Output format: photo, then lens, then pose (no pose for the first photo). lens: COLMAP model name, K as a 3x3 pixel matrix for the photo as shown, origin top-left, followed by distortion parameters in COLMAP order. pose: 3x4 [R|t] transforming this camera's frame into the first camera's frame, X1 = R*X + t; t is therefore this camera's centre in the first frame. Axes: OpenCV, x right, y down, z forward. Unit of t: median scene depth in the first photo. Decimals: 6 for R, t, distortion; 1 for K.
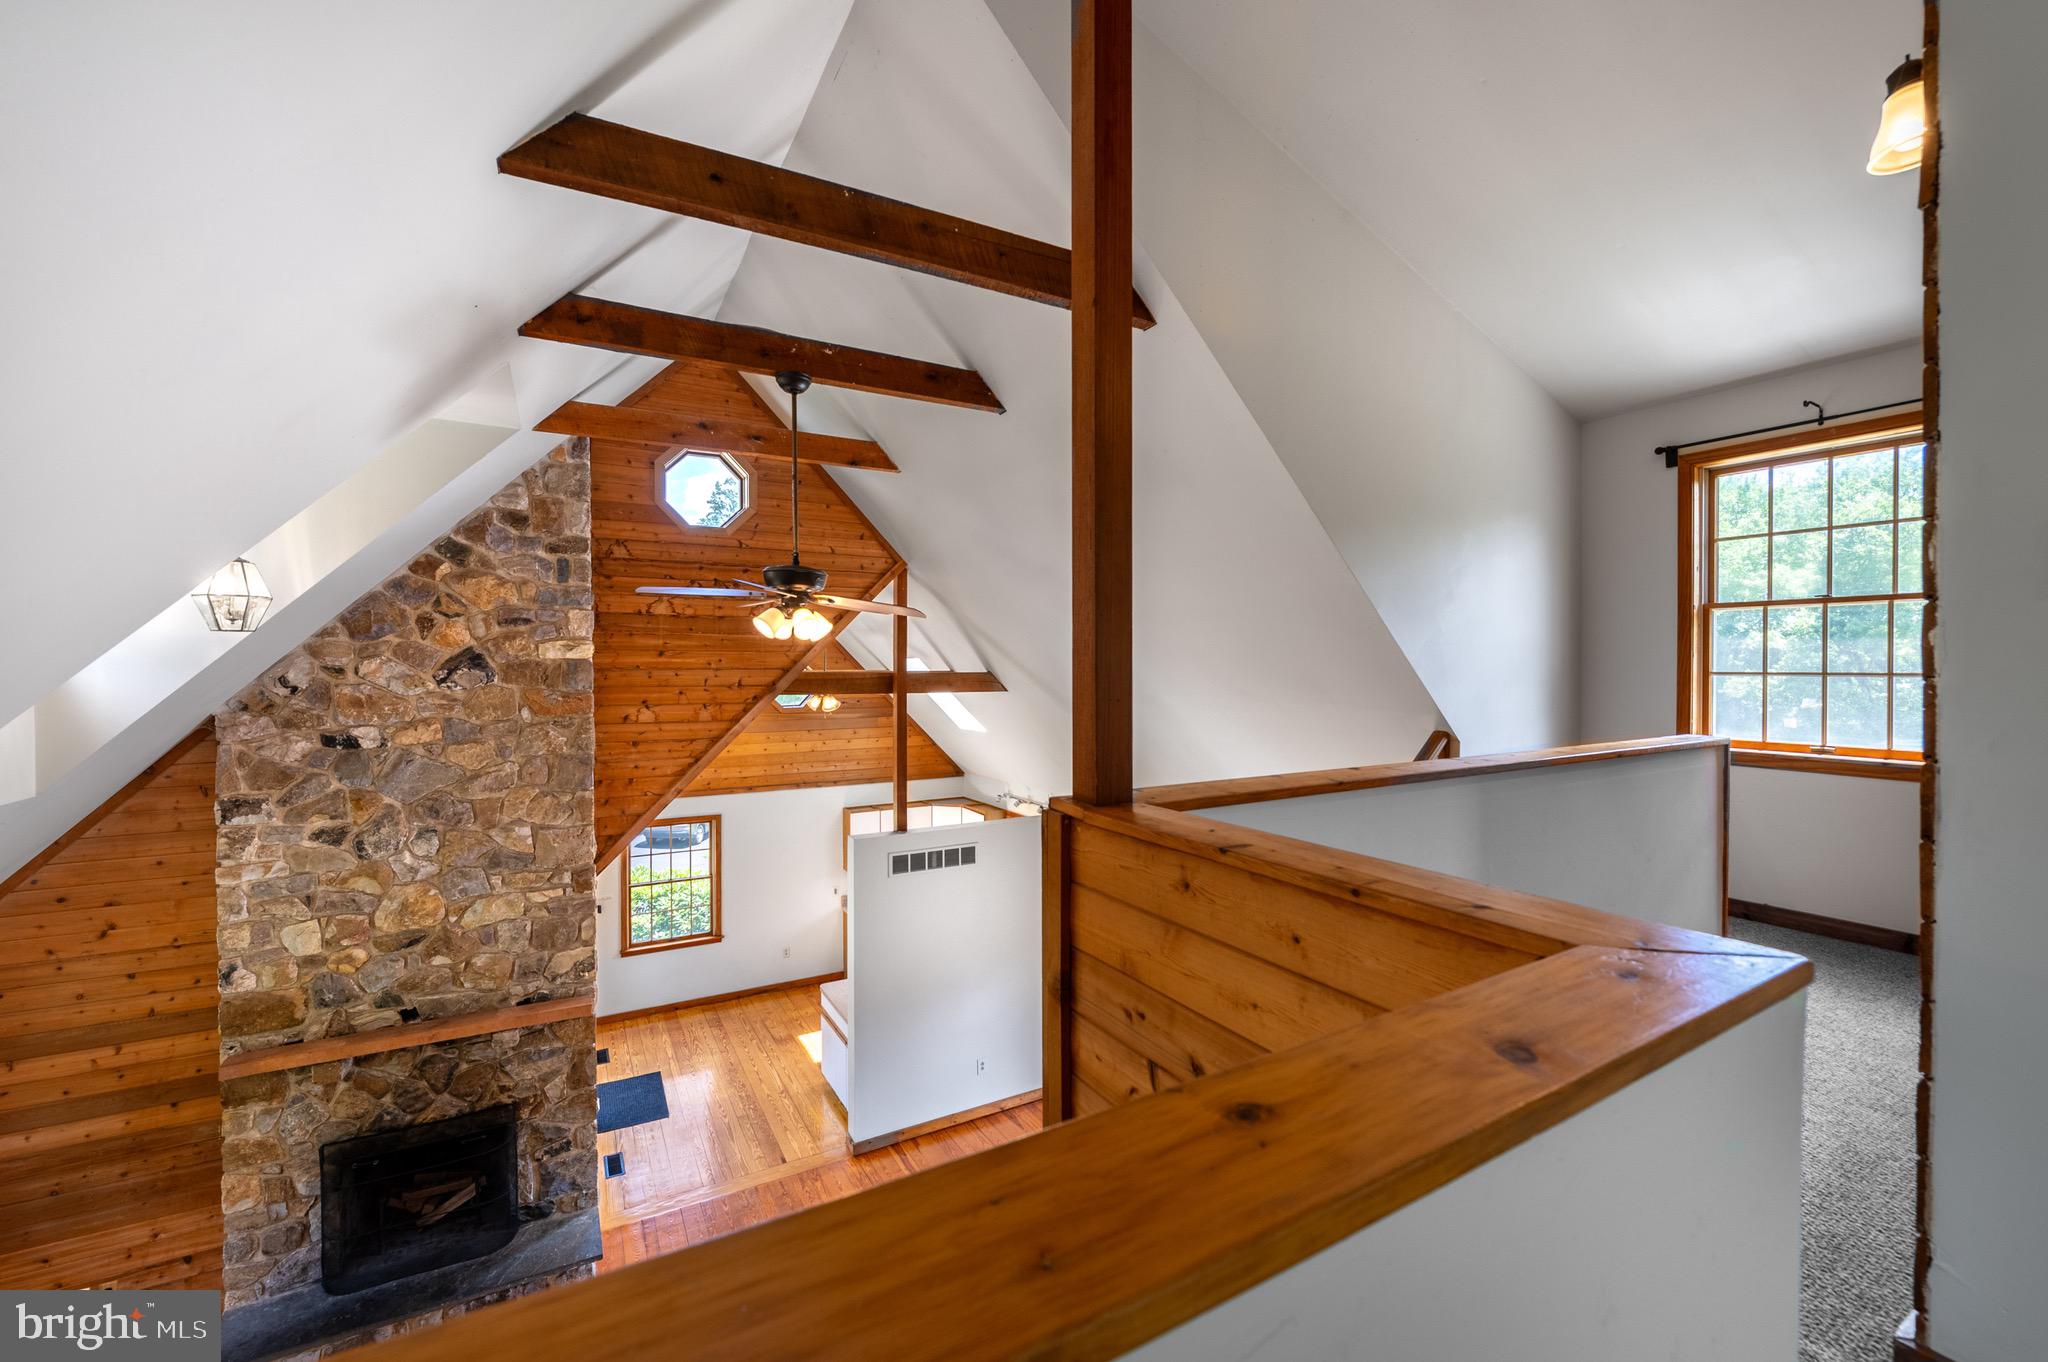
lens RADIAL K [[831.1, 0, 1030.8], [0, 831.1, 683.0], [0, 0, 1]] dist [-0.003019, -0.000013]
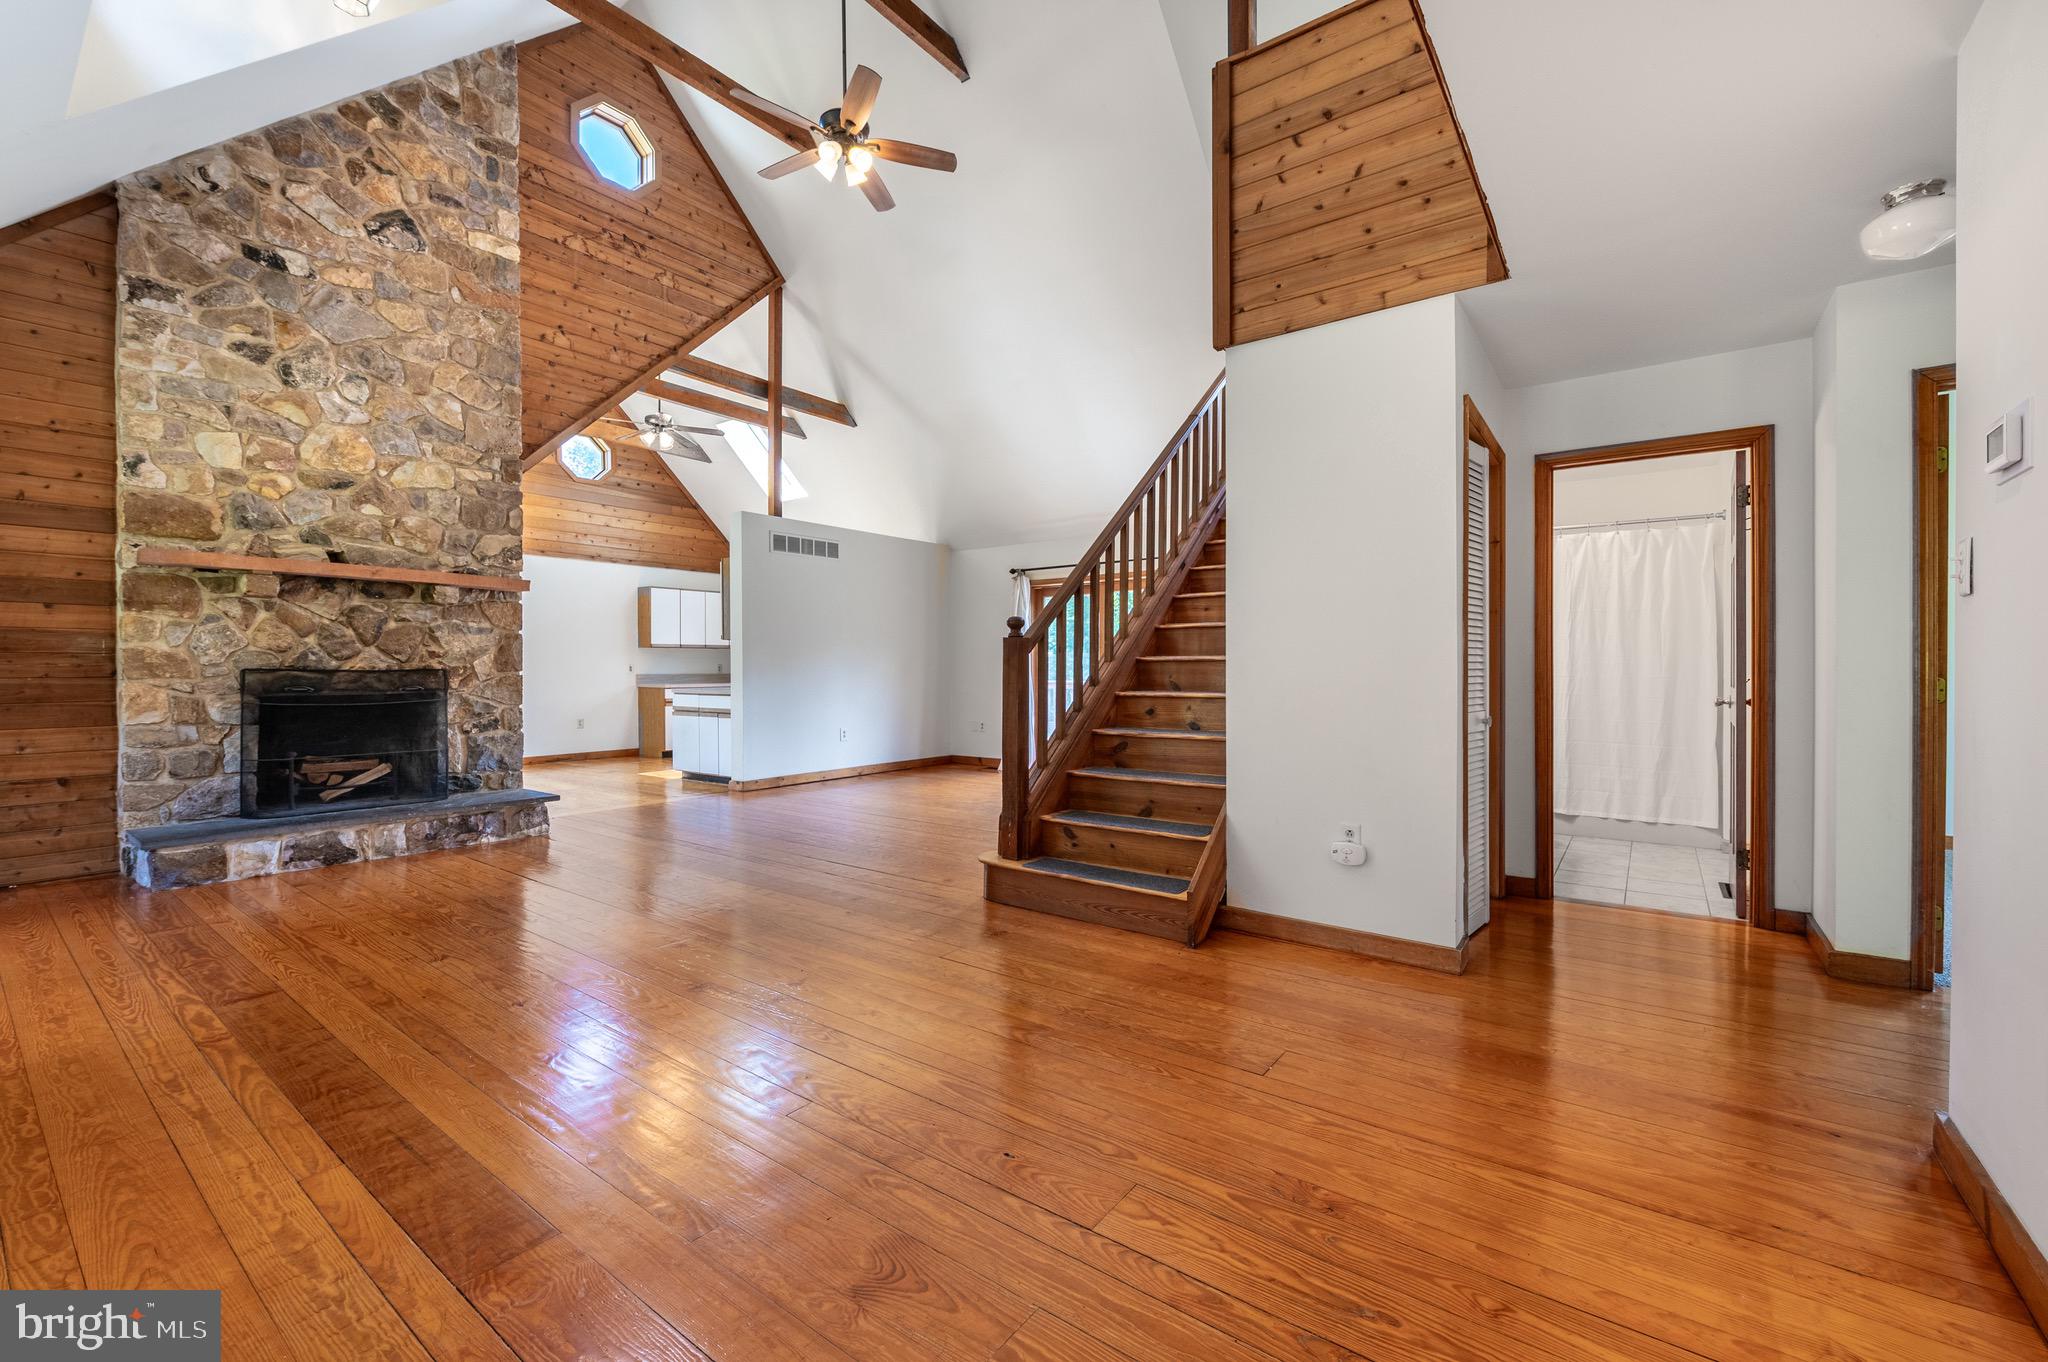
lens RADIAL K [[831.1, 0, 1016.7], [0, 831.1, 672.6], [0, 0, 1]] dist [-0.003019, -0.000013]
pose [[0.921441, 0.009636, 0.388398, -0.391816], [-0.001527, 0.999774, -0.021182, 0.553009], [-0.388515, 0.018925, 0.921248, -0.199057]]
